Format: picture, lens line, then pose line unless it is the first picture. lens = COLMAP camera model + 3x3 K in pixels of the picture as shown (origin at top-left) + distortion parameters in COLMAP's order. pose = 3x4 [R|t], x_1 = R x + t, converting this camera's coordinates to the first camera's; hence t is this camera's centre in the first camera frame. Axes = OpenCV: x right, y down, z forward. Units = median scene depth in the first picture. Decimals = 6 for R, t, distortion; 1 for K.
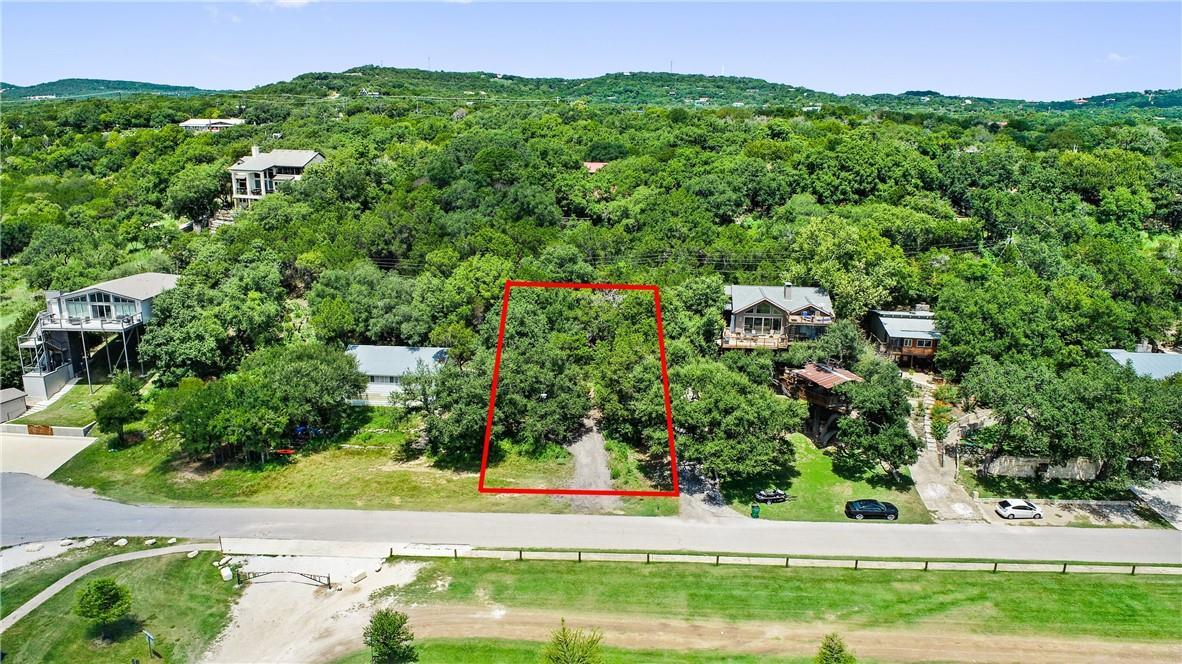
lens RADIAL K [[873.8, 0, 591.0], [0, 873.8, 332.0], [0, 0, 1]] dist [-0.011713, 0.000288]
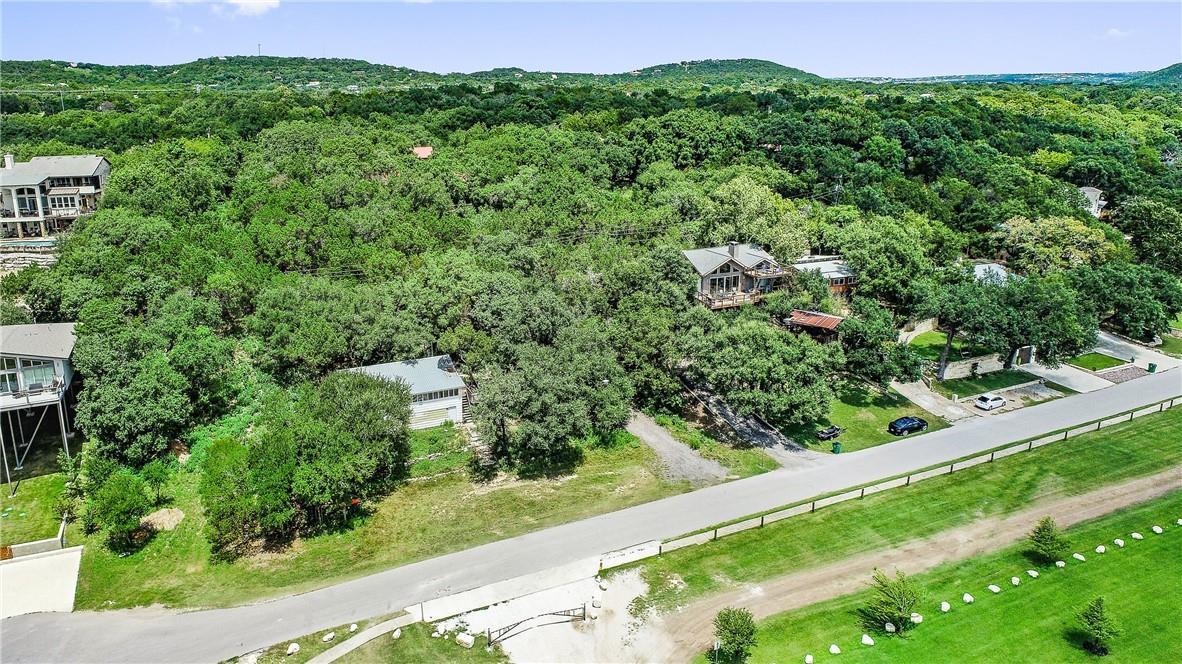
lens RADIAL K [[897.5, 0, 540.7], [0, 897.5, 330.0], [0, 0, 1]] dist [-0.017976, 0.003776]
pose [[0.889607, -0.152539, 0.430502, -0.582130], [0.148890, 0.987945, 0.042386, -0.039315], [-0.431777, 0.026391, 0.901594, 0.150904]]
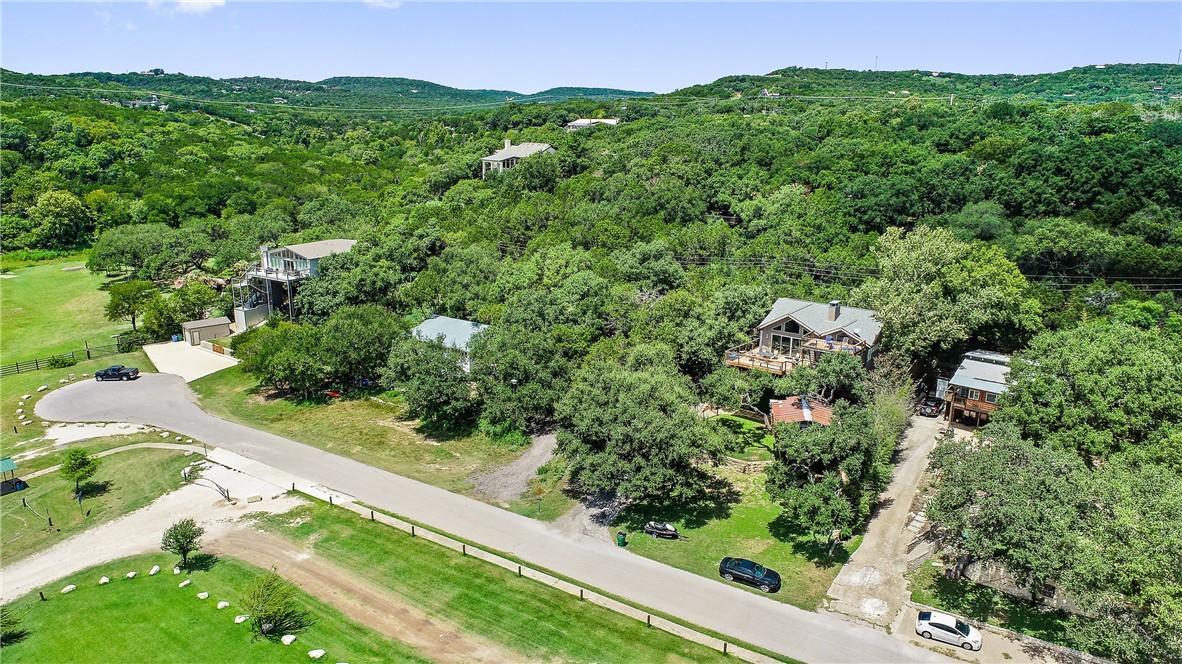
lens RADIAL K [[873.8, 0, 591.0], [0, 873.8, 332.0], [0, 0, 1]] dist [-0.011713, 0.000288]
pose [[0.835379, 0.124538, -0.535381, 0.604863], [-0.127693, 0.991318, 0.031350, -0.029078], [0.534637, 0.042176, 0.844029, 0.212764]]
